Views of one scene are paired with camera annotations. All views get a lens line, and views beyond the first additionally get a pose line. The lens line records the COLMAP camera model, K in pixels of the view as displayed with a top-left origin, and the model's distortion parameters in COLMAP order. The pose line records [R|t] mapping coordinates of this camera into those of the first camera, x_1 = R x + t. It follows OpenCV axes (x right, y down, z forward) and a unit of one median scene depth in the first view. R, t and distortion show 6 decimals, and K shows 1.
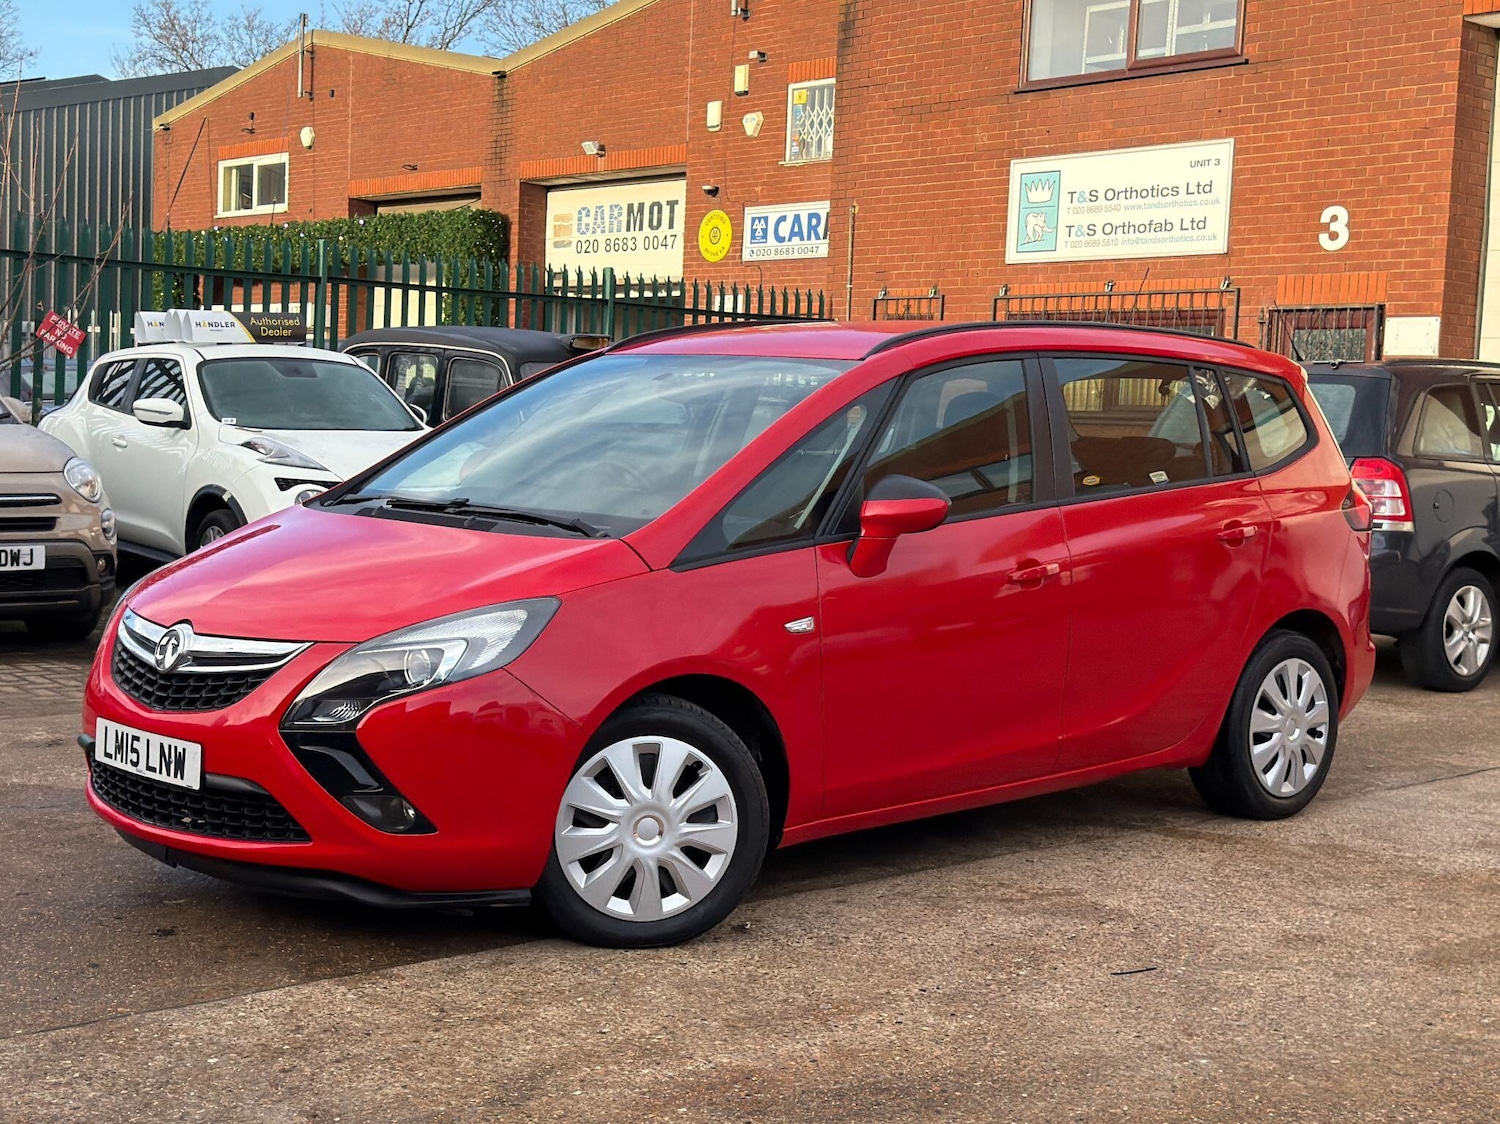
lens RADIAL K [[2180.9, 0, 750.0], [0, 2180.9, 562.0], [0, 0, 1]] dist [0.162646, -0.088935]
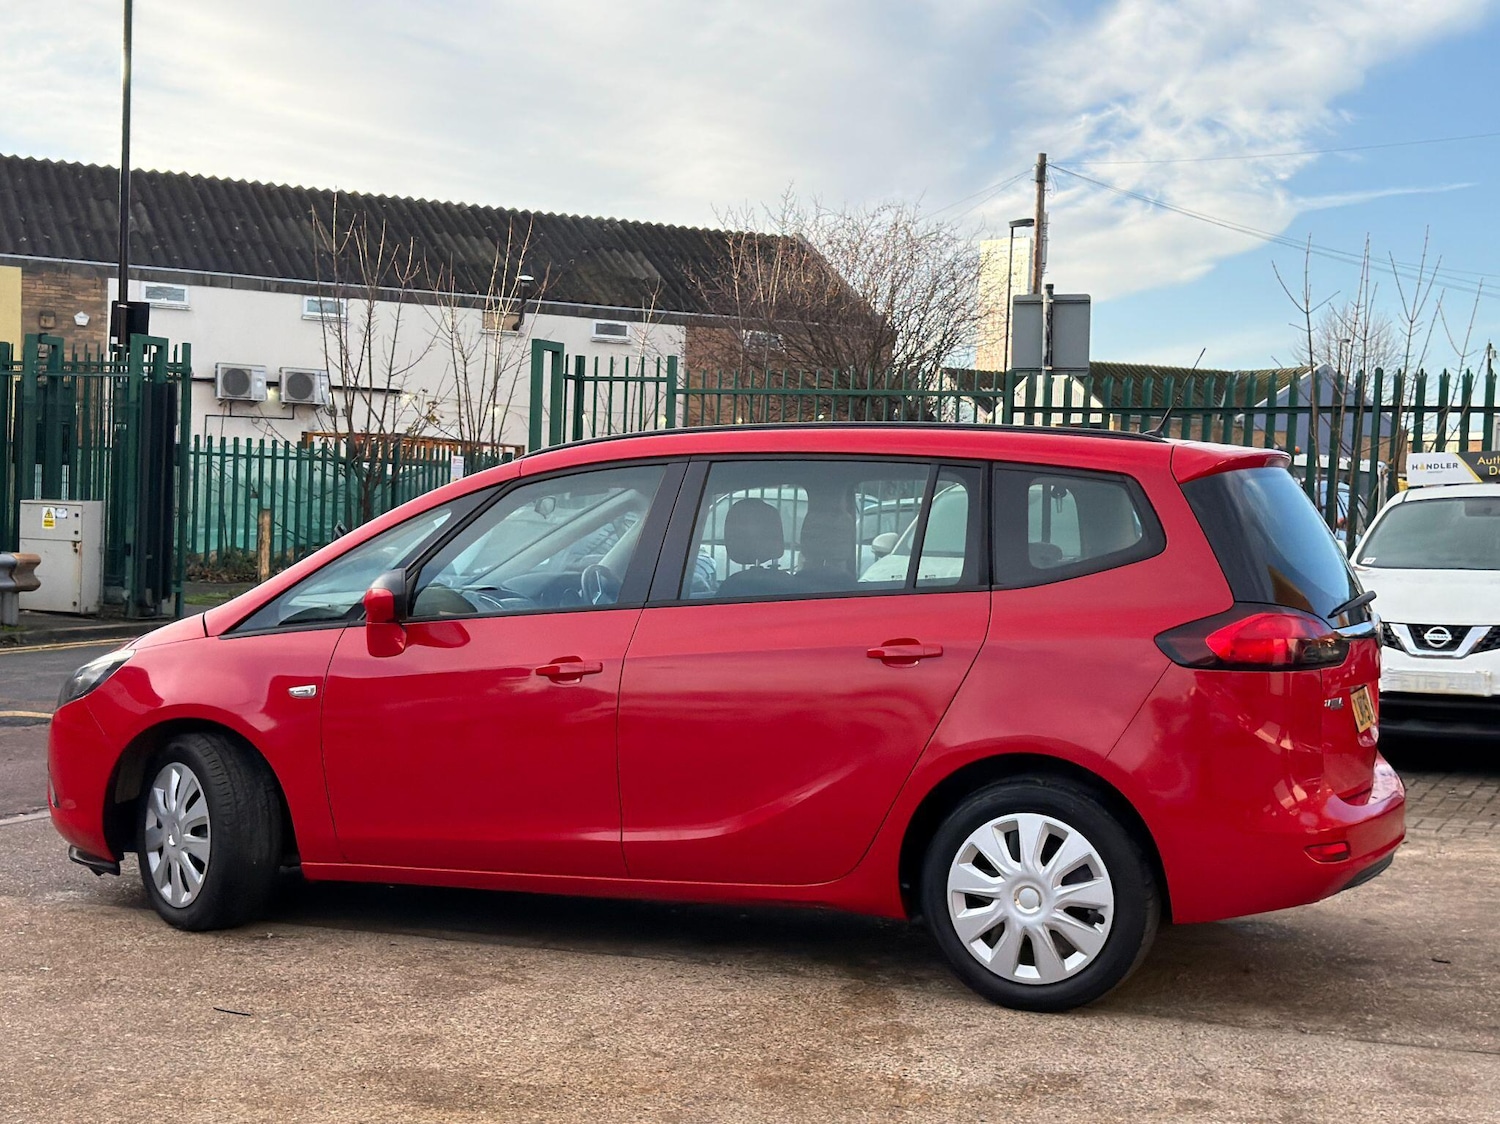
lens RADIAL K [[2118.3, 0, 753.0], [0, 2118.3, 498.6], [0, 0, 1]] dist [-0.039098, 0.762447]
pose [[0.417465, -0.027201, -0.908286, 0.424542], [-0.071969, 0.995422, -0.062888, -0.007449], [0.905839, 0.091622, 0.413596, 0.260350]]
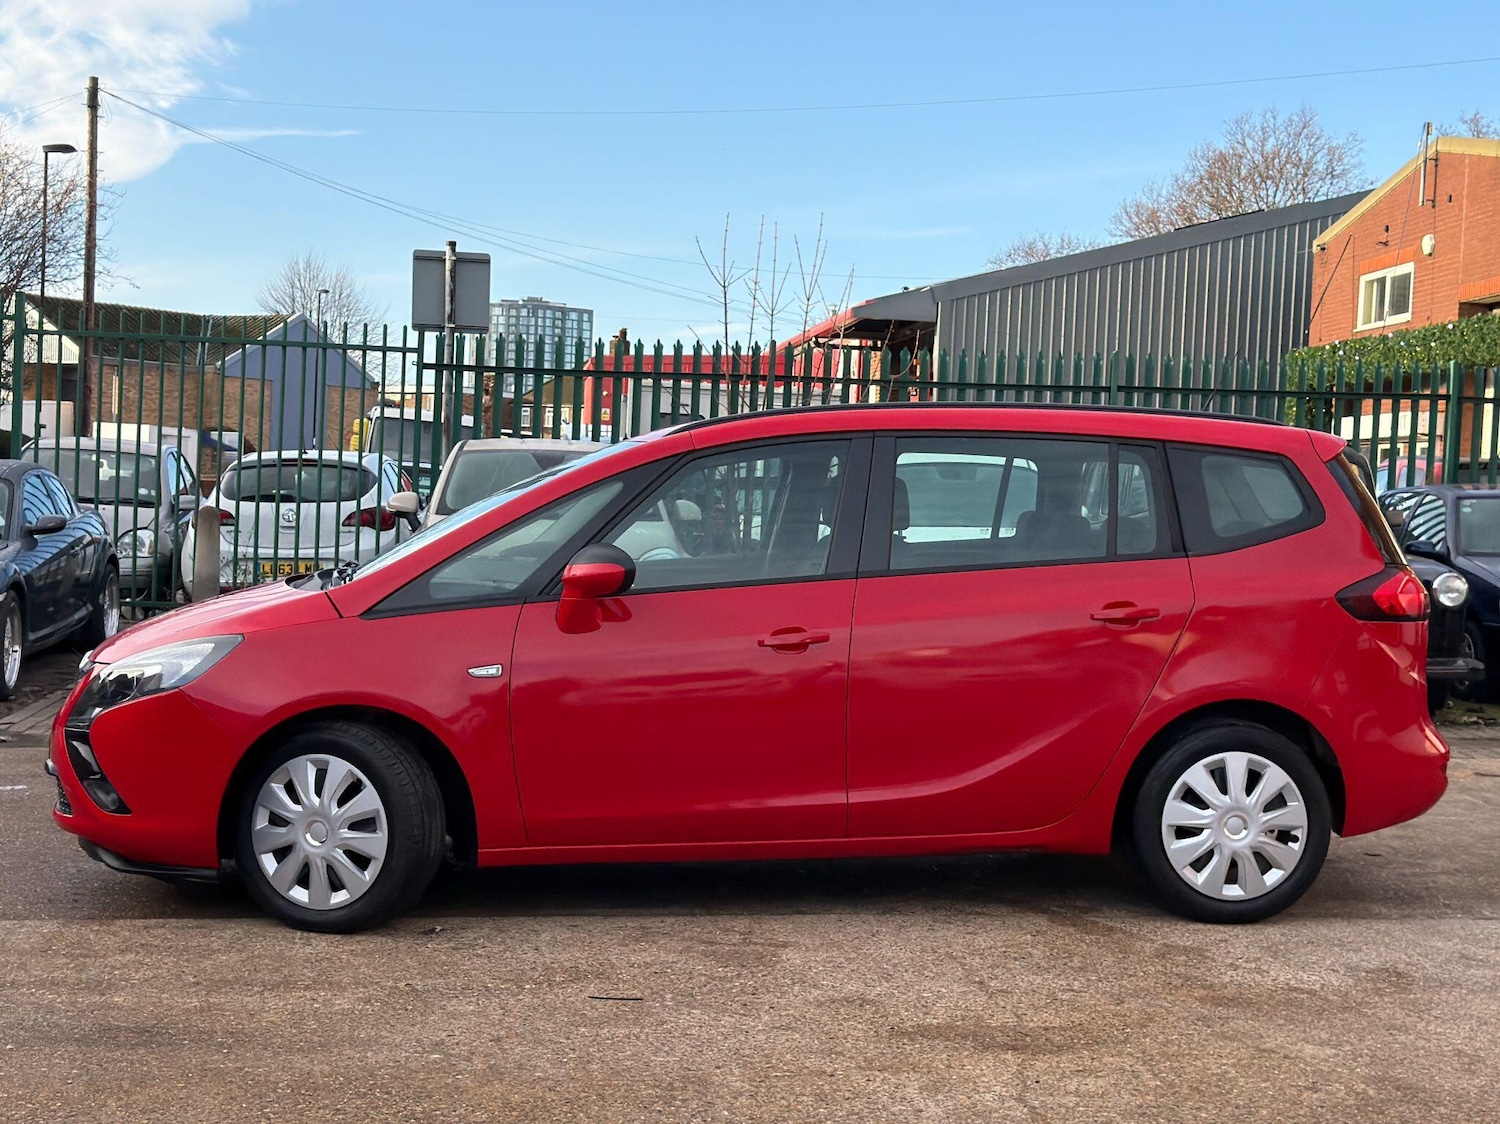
lens RADIAL K [[2180.9, 0, 750.0], [0, 2180.9, 562.0], [0, 0, 1]] dist [0.162646, -0.088935]
pose [[0.804584, 0.010101, -0.593753, 0.291757], [-0.041881, 0.998331, -0.039768, 0.004040], [0.592360, 0.056864, 0.803664, 0.054066]]
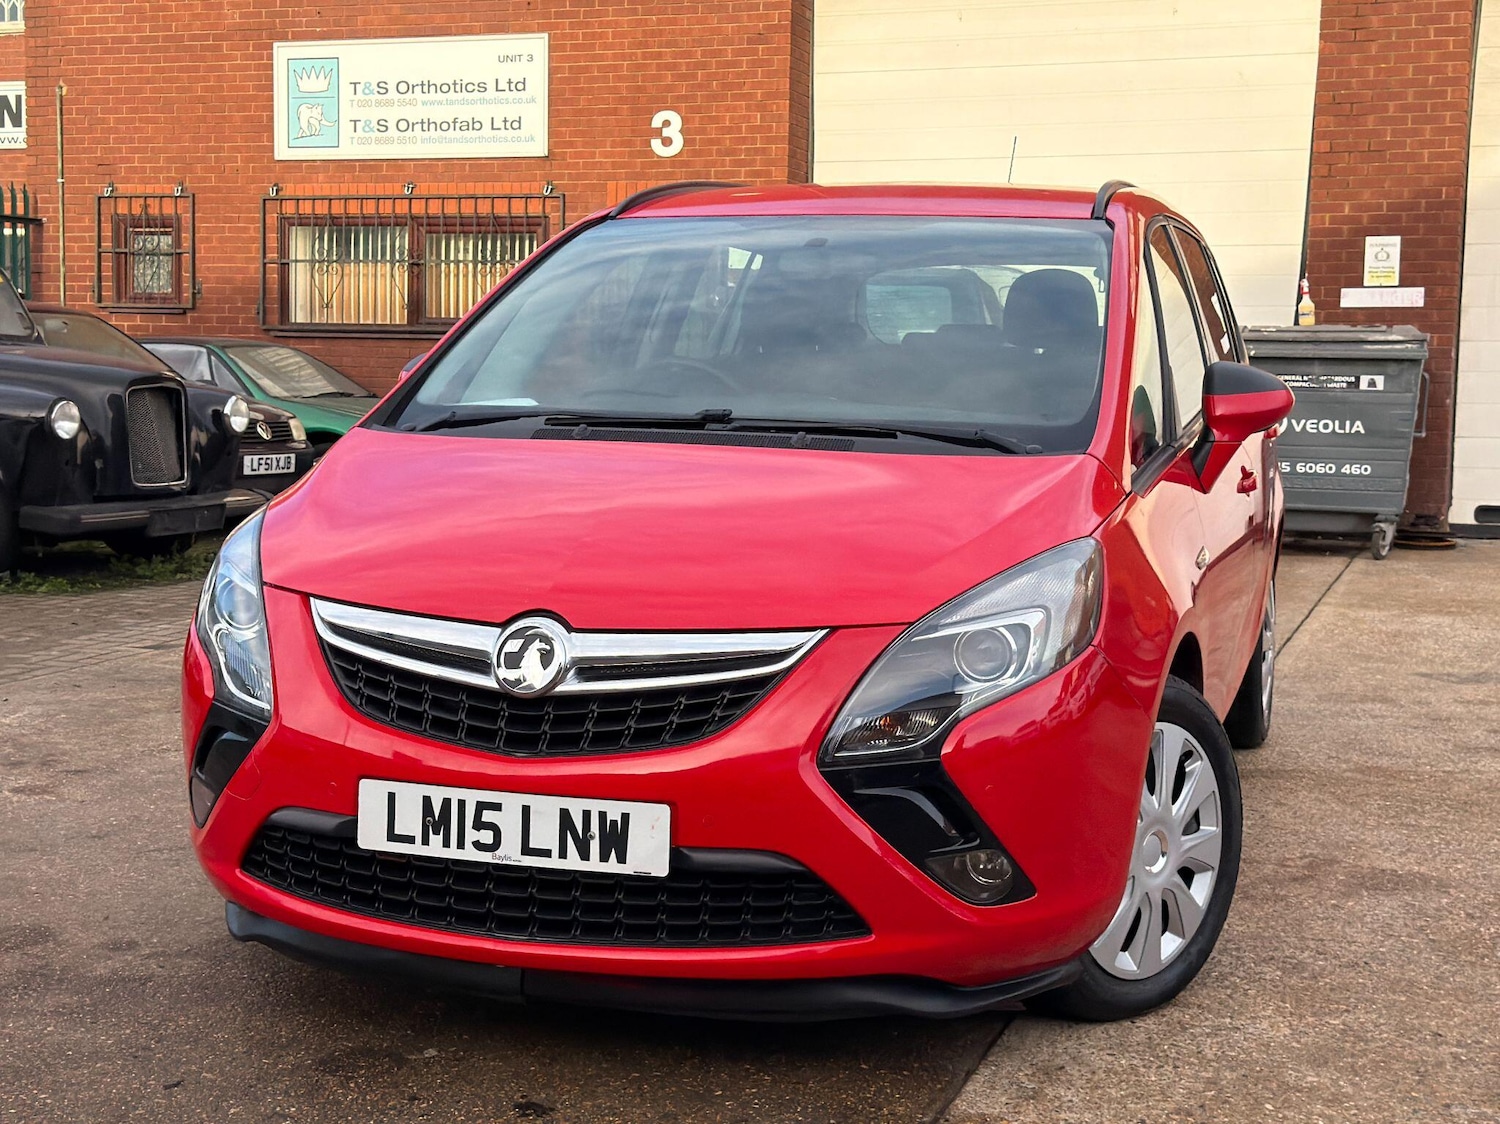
lens RADIAL K [[2128.7, 0, 750.0], [0, 2128.7, 562.0], [0, 0, 1]] dist [0.204356, -0.391948]
pose [[0.872006, -0.063694, 0.485333, -0.170426], [0.047241, 0.997820, 0.046073, -0.004332], [-0.487210, -0.017249, 0.873115, 0.150049]]
